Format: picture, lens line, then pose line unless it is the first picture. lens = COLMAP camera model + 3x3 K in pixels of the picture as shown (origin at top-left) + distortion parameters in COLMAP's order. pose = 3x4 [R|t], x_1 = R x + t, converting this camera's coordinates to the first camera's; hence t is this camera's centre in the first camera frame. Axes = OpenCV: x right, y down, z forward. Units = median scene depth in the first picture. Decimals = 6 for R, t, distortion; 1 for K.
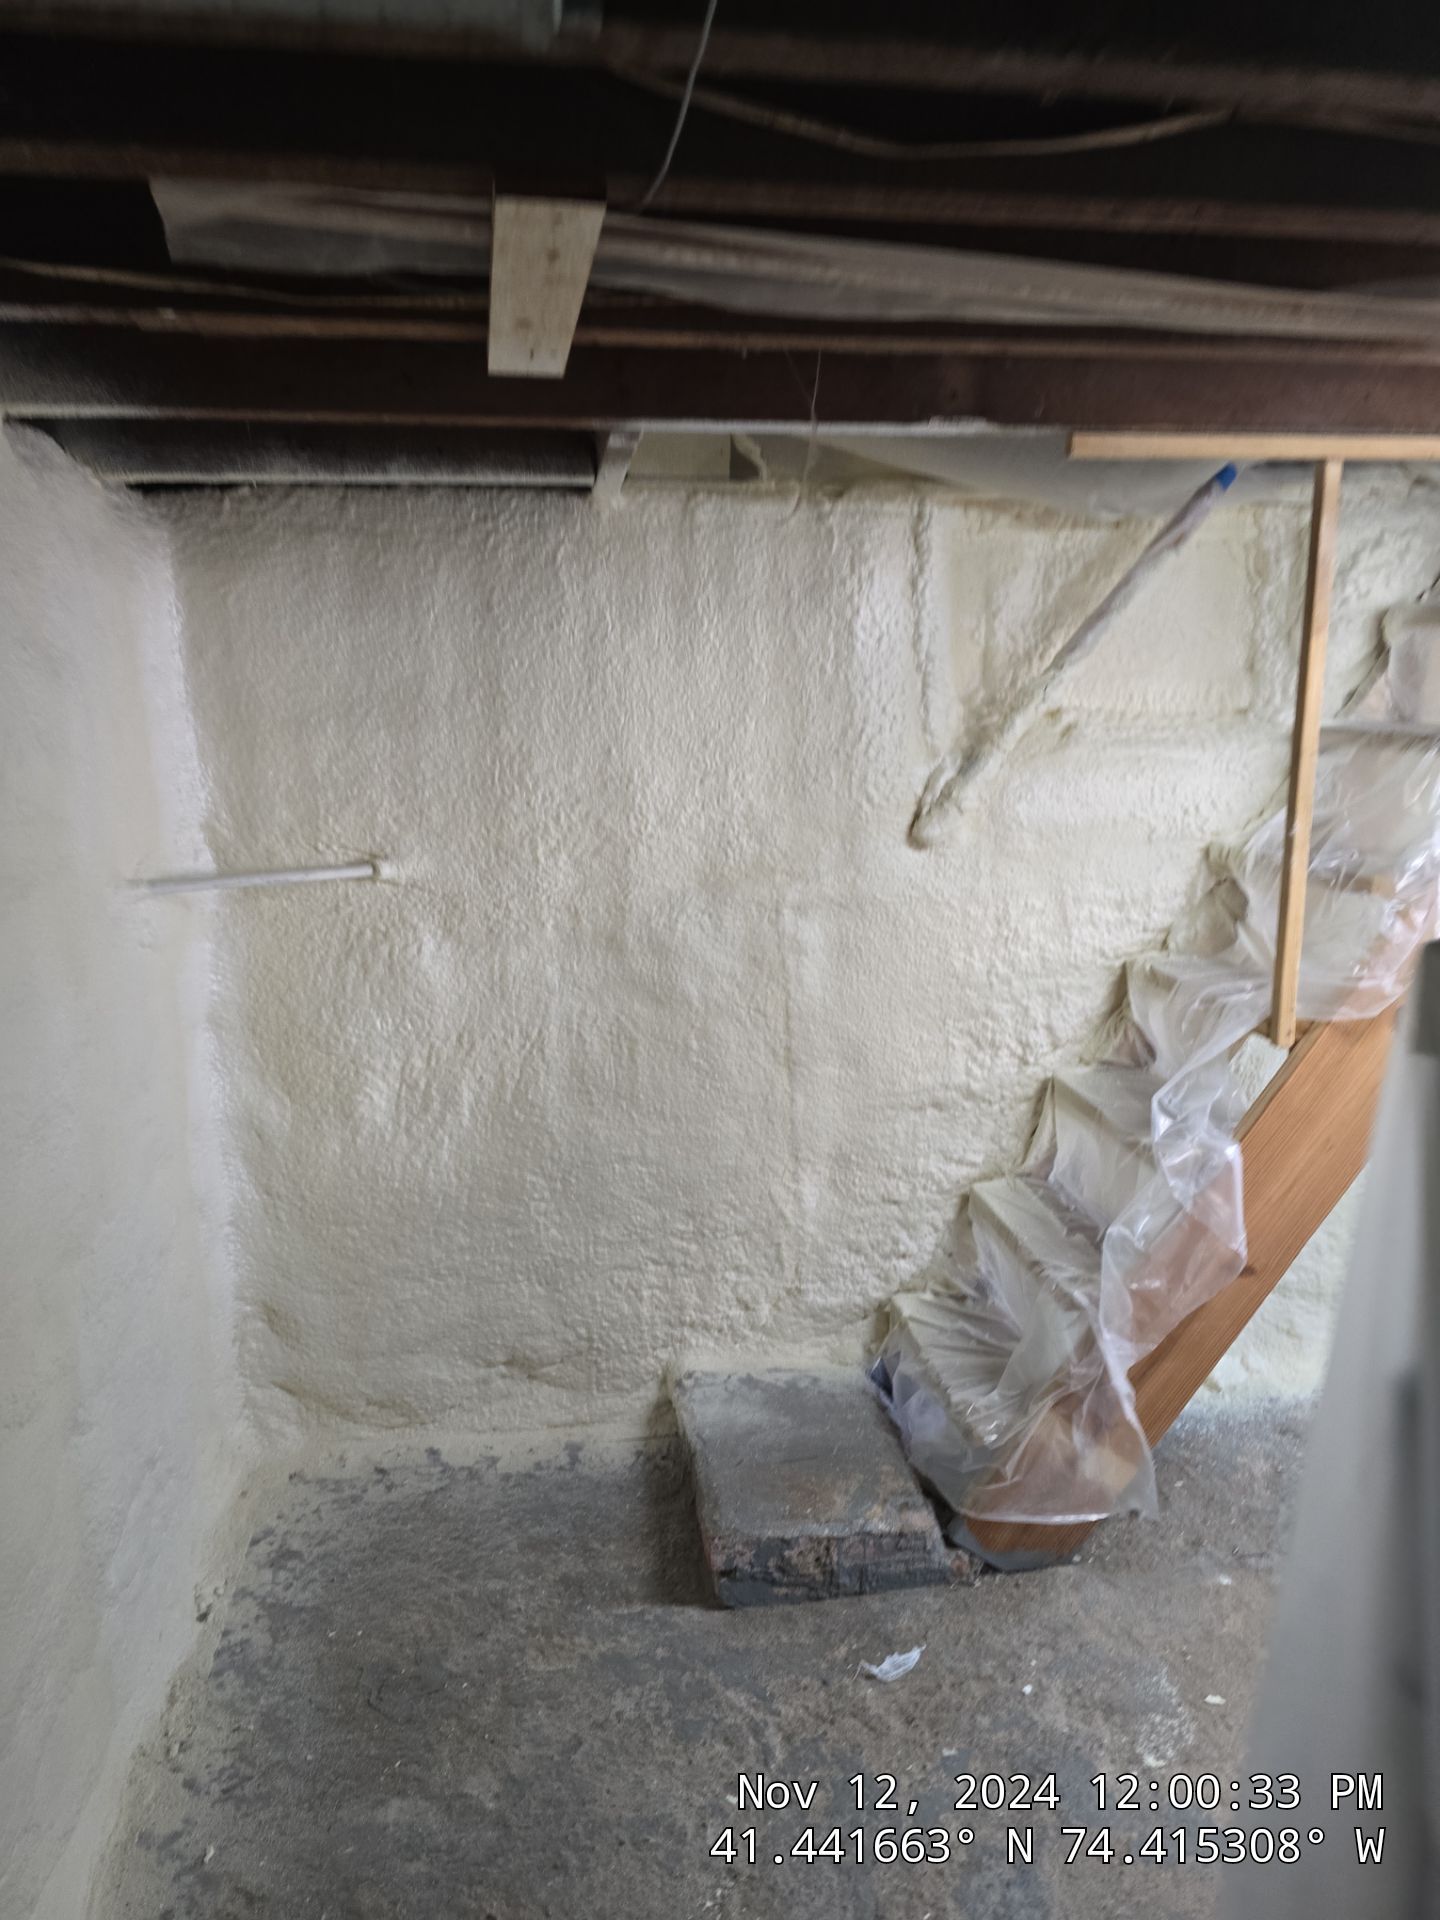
lens RADIAL K [[1284.0, 0, 728.5], [0, 1284.0, 992.1], [0, 0, 1]] dist [0.074702, -0.065161]
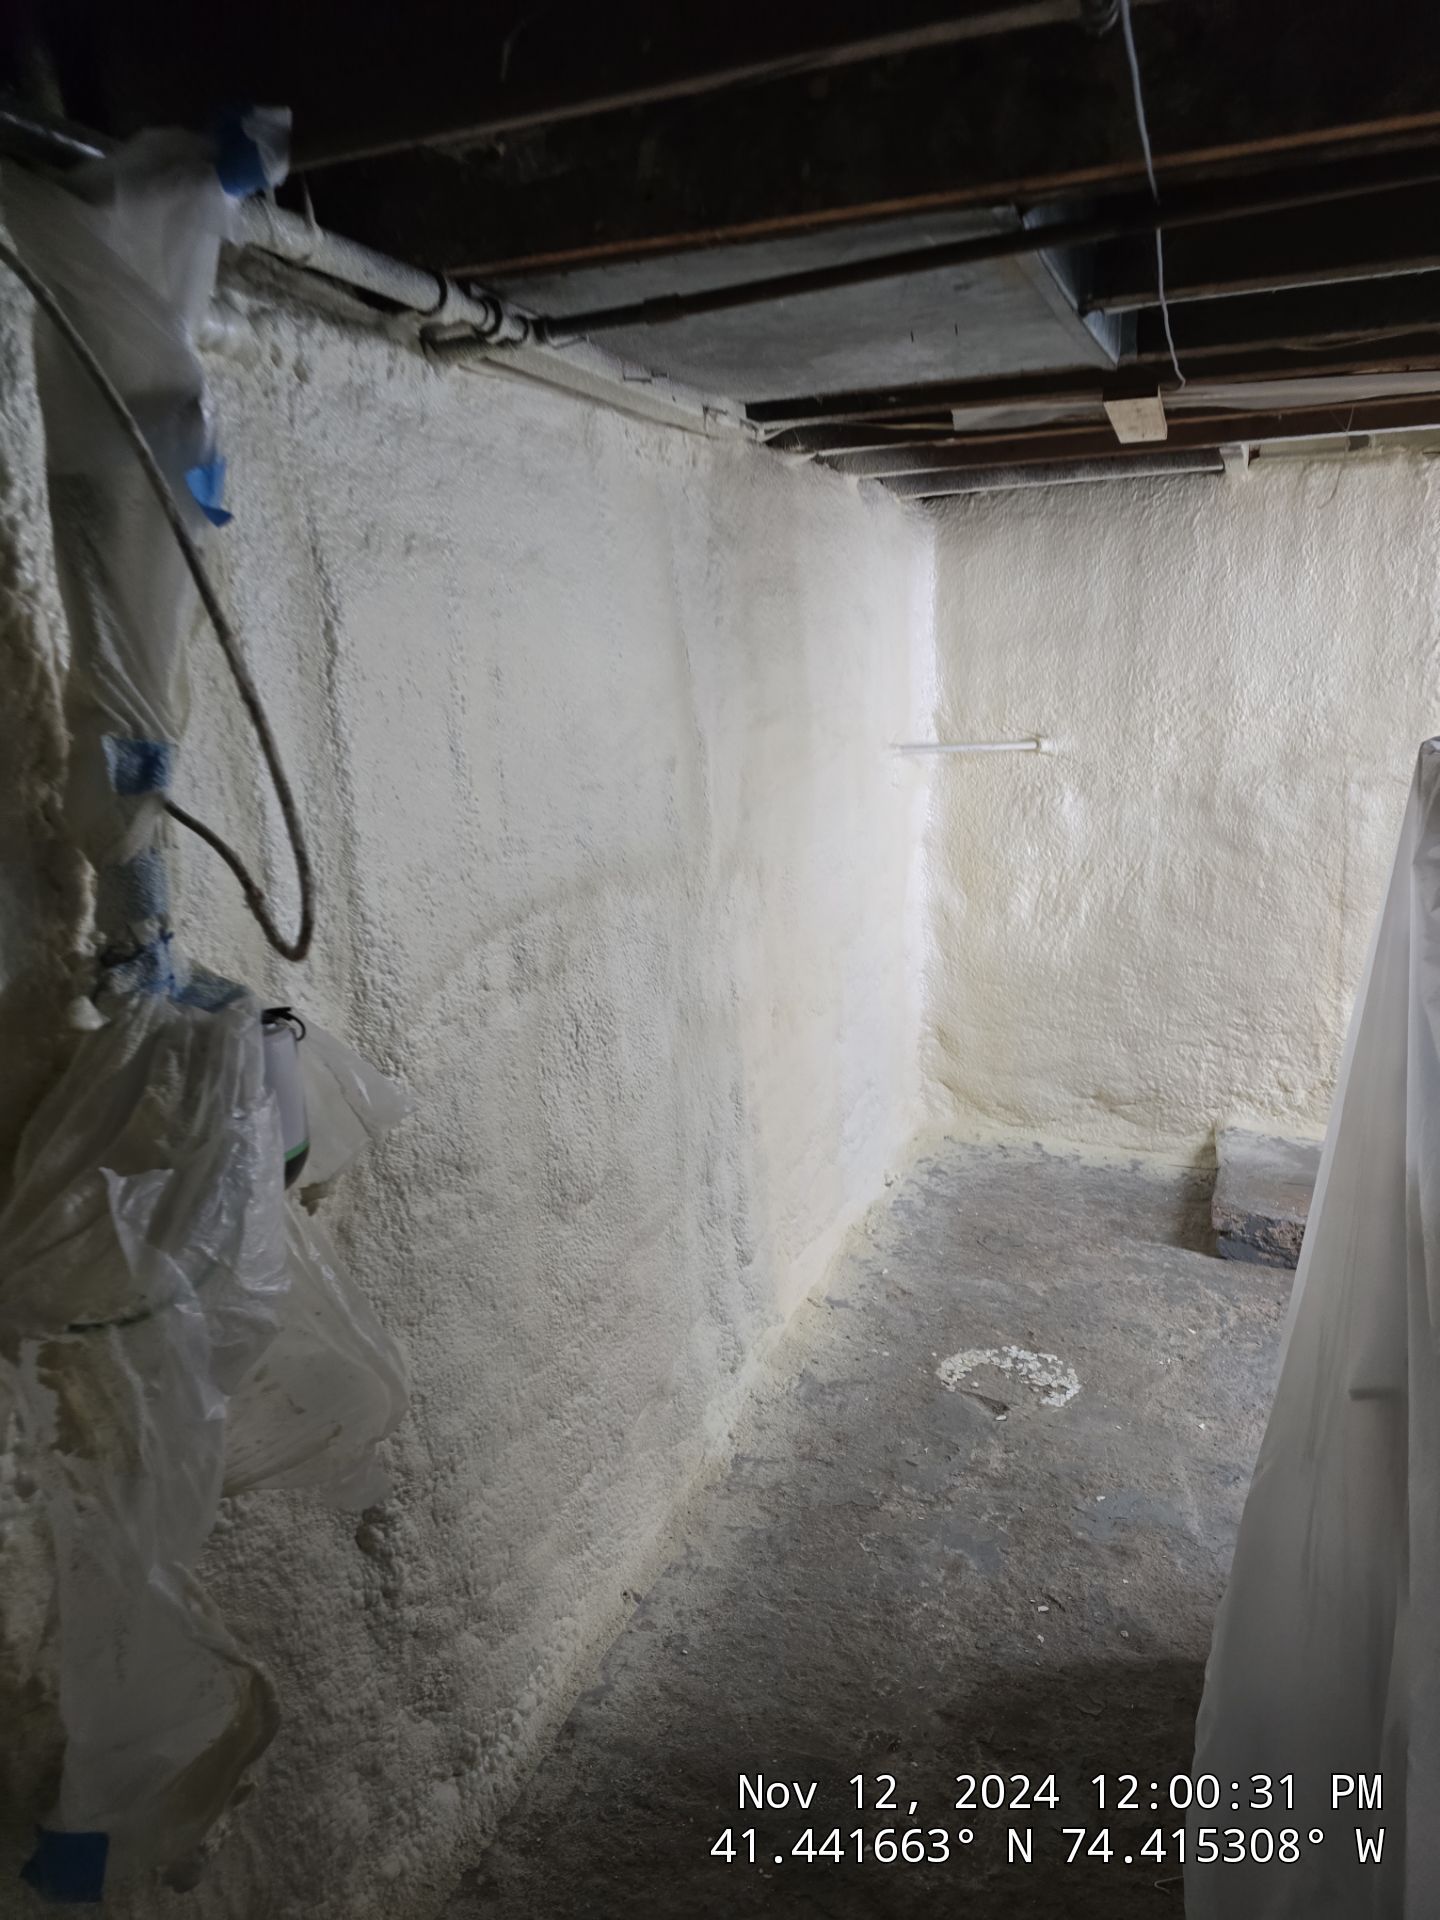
lens RADIAL K [[1284.0, 0, 724.2], [0, 1284.0, 962.0], [0, 0, 1]] dist [0.074702, -0.065161]
pose [[0.860159, 0.109888, -0.498047, 0.180513], [-0.091214, 0.993914, 0.061763, 0.093177], [0.501803, -0.007697, 0.864947, -0.461030]]
